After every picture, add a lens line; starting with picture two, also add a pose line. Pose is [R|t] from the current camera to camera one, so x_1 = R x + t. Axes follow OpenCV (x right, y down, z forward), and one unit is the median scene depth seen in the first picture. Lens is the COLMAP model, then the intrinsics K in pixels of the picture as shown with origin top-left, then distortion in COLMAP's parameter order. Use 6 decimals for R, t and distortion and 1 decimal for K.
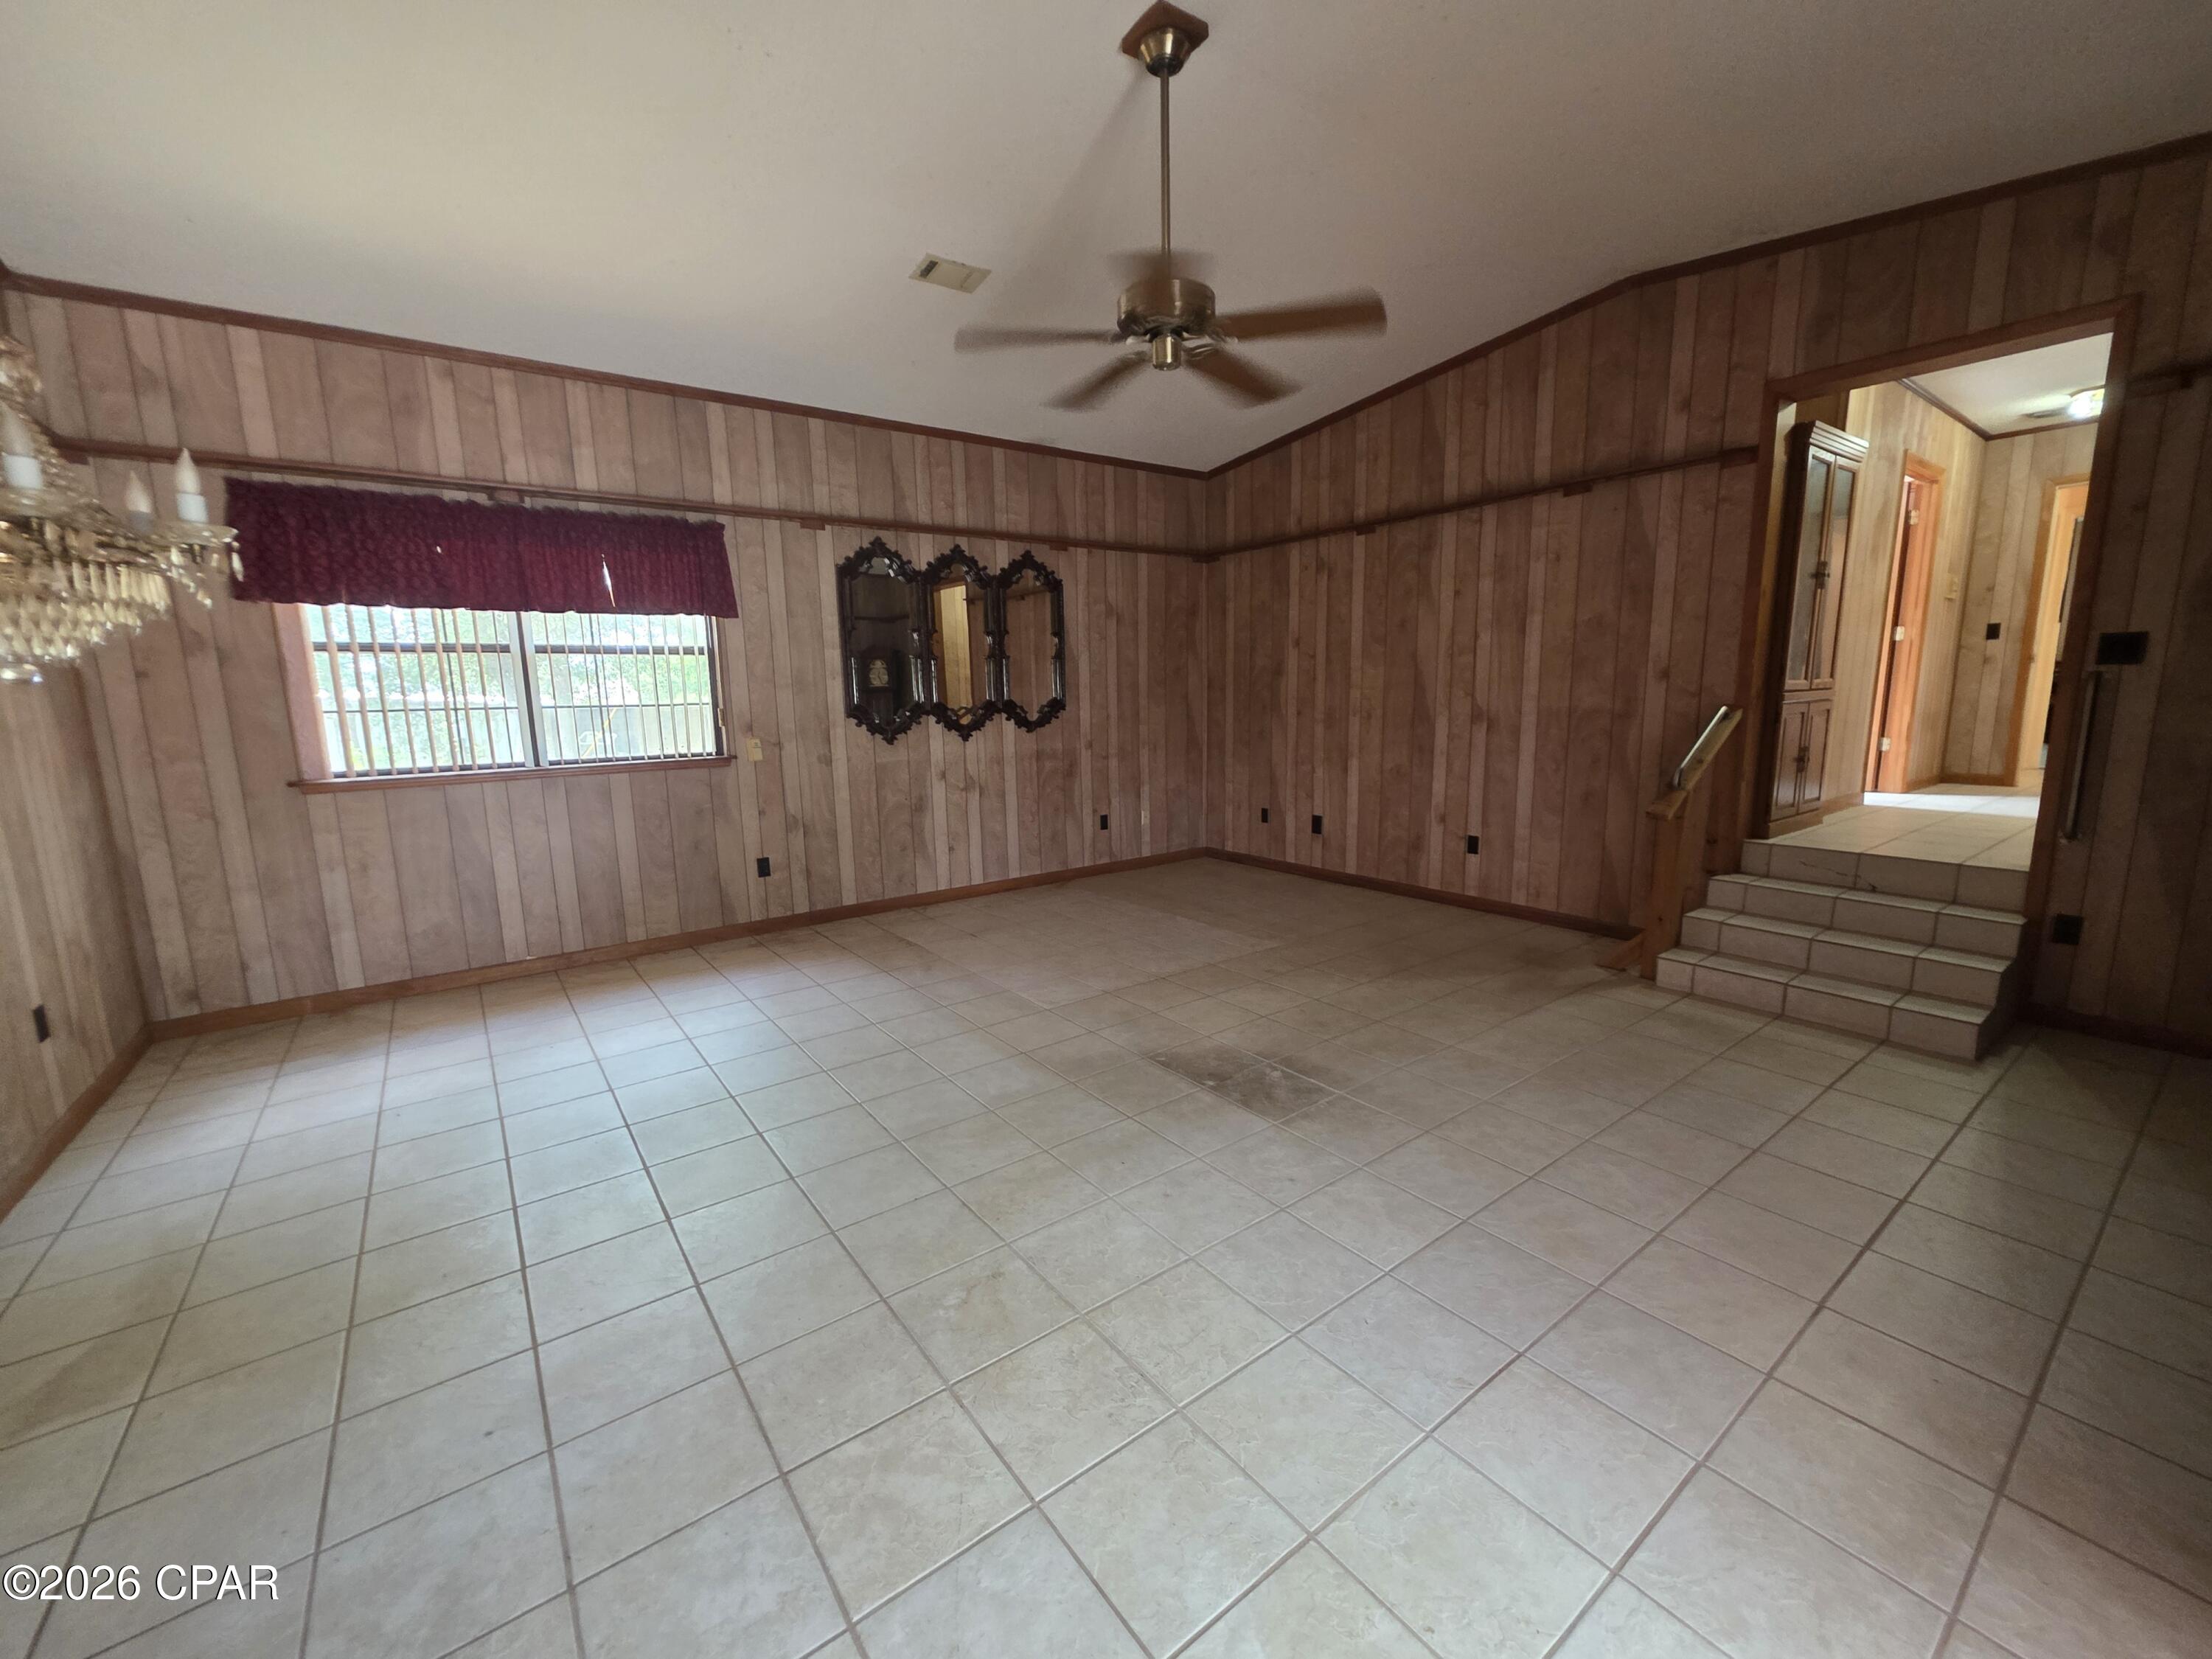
lens RADIAL K [[878.2, 0, 1109.6], [0, 878.2, 829.1], [0, 0, 1]] dist [0.008137, -0.001742]
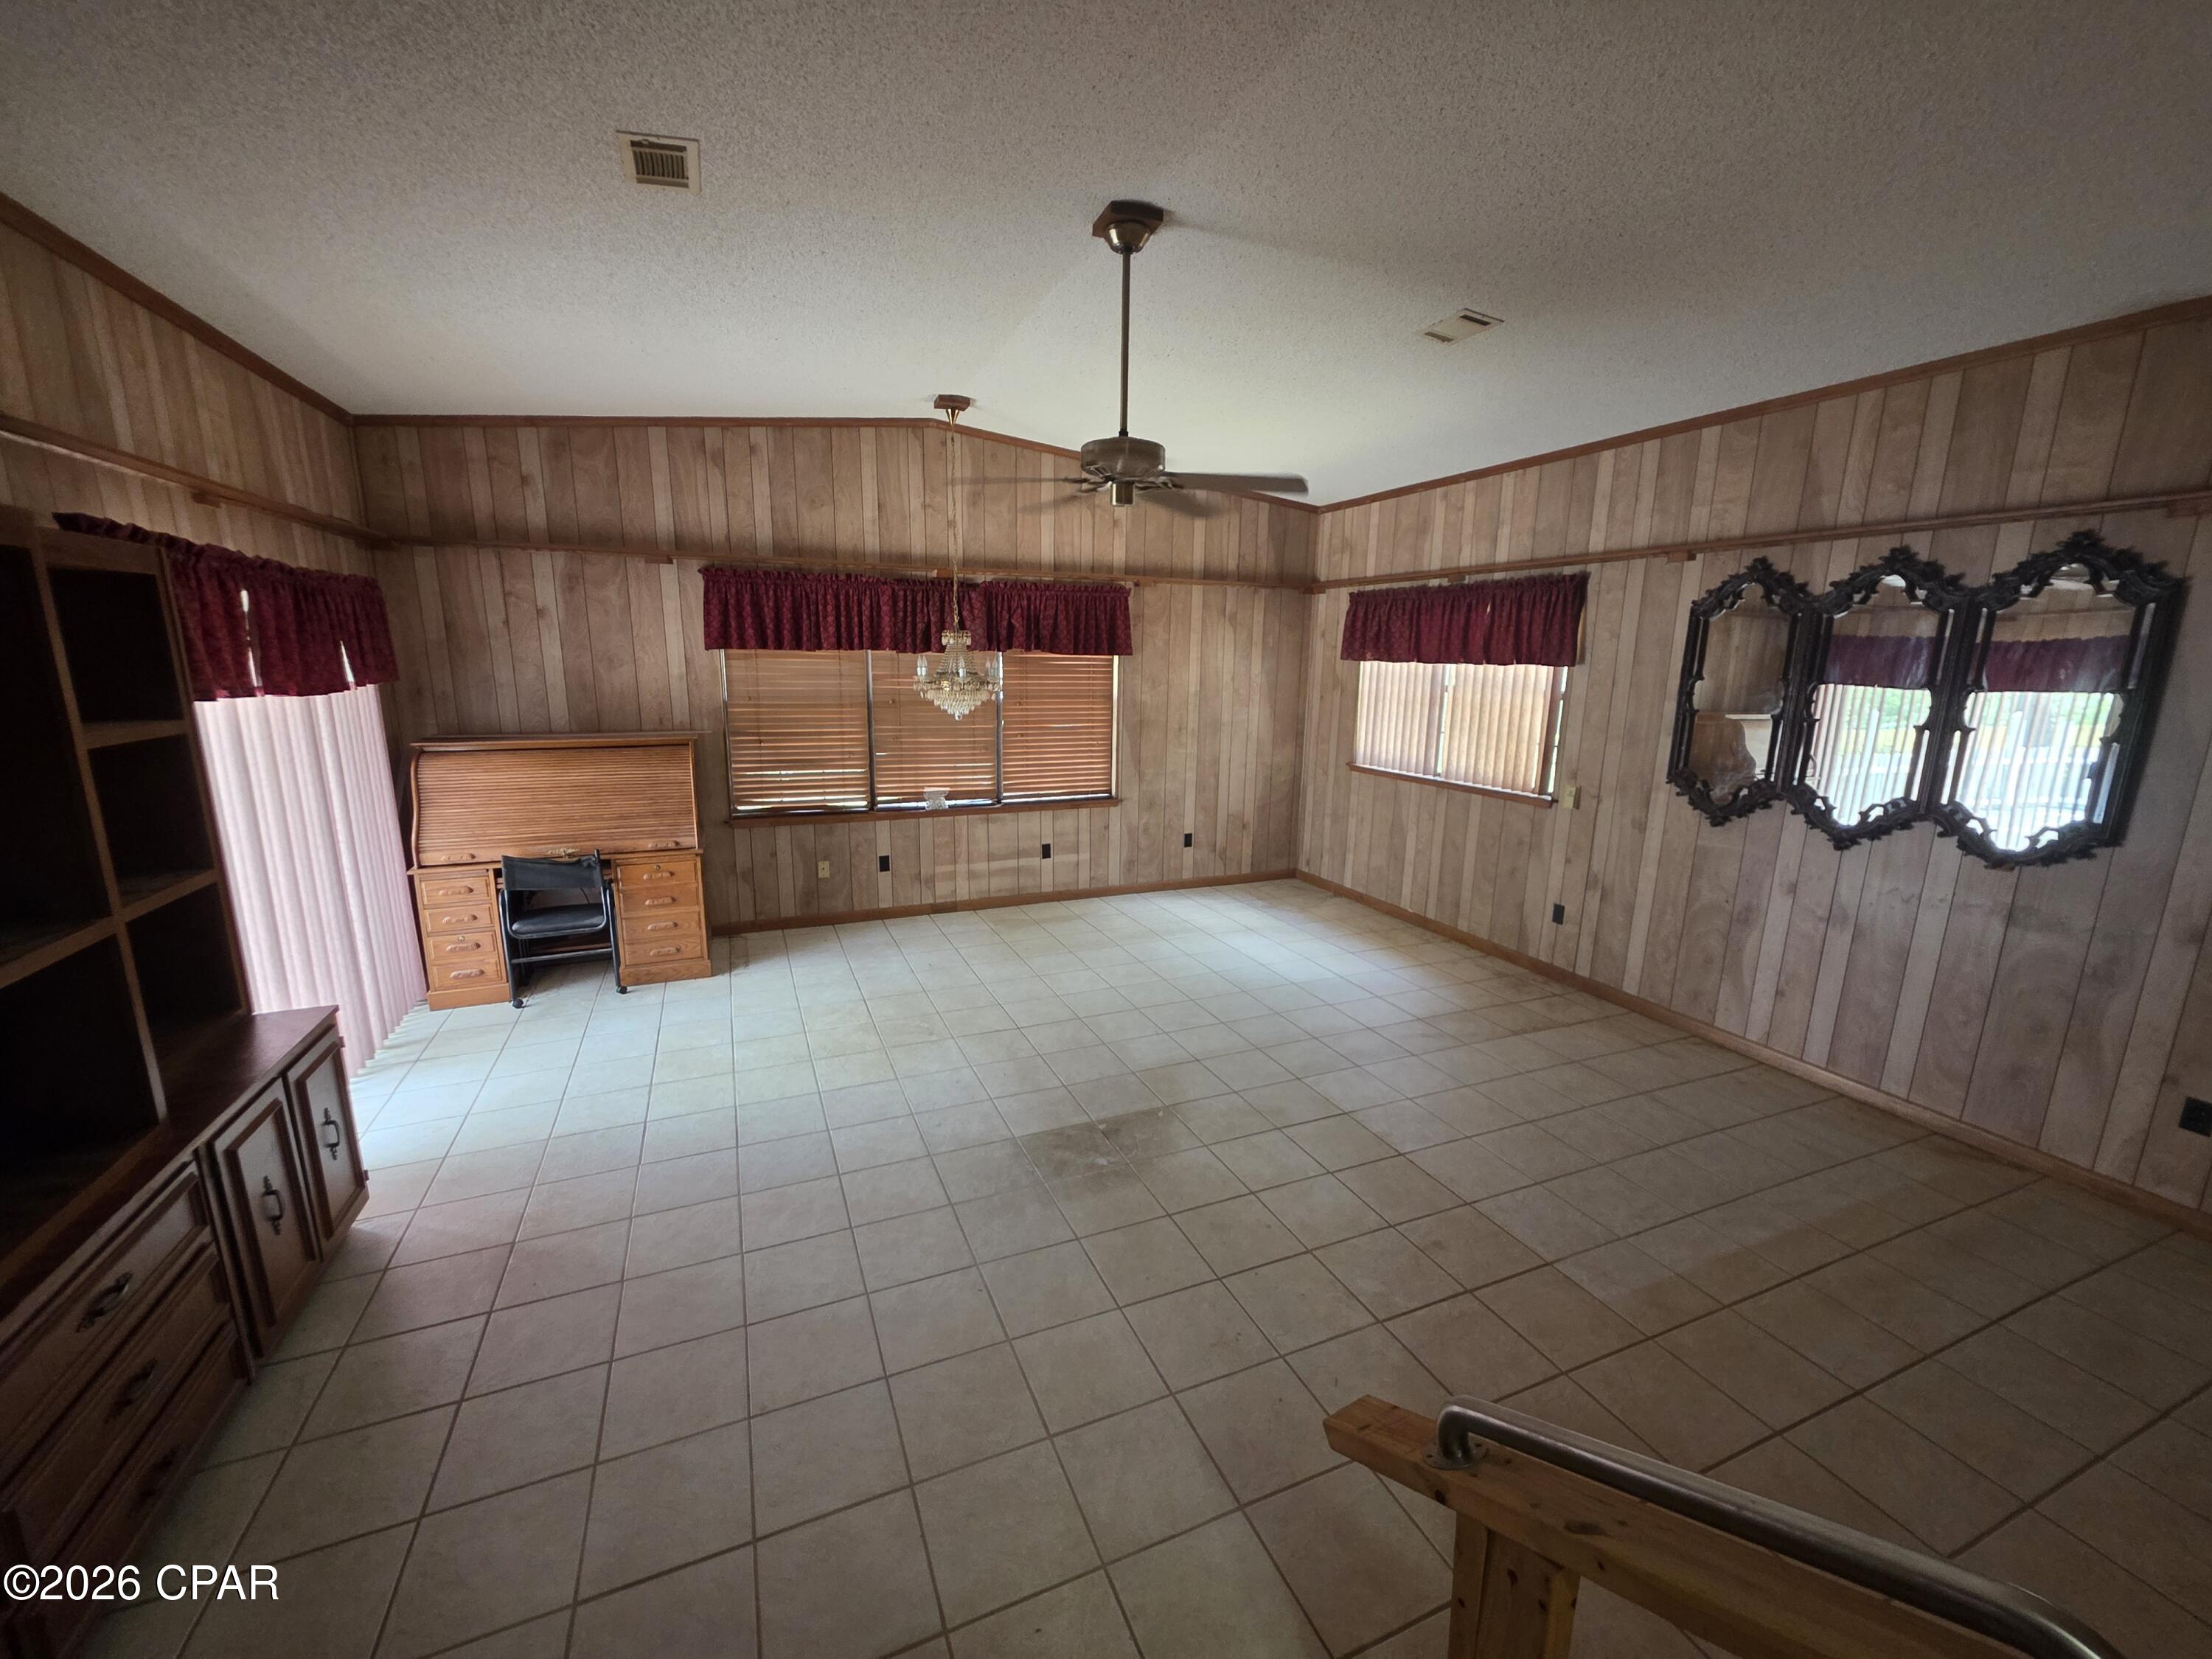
lens RADIAL K [[878.2, 0, 1102.0], [0, 878.2, 837.6], [0, 0, 1]] dist [0.008137, -0.001742]
pose [[-0.227774, 0.215982, -0.949458, 0.711982], [-0.166652, 0.952055, 0.256553, -0.227554], [0.959347, 0.216665, -0.180859, 0.724440]]
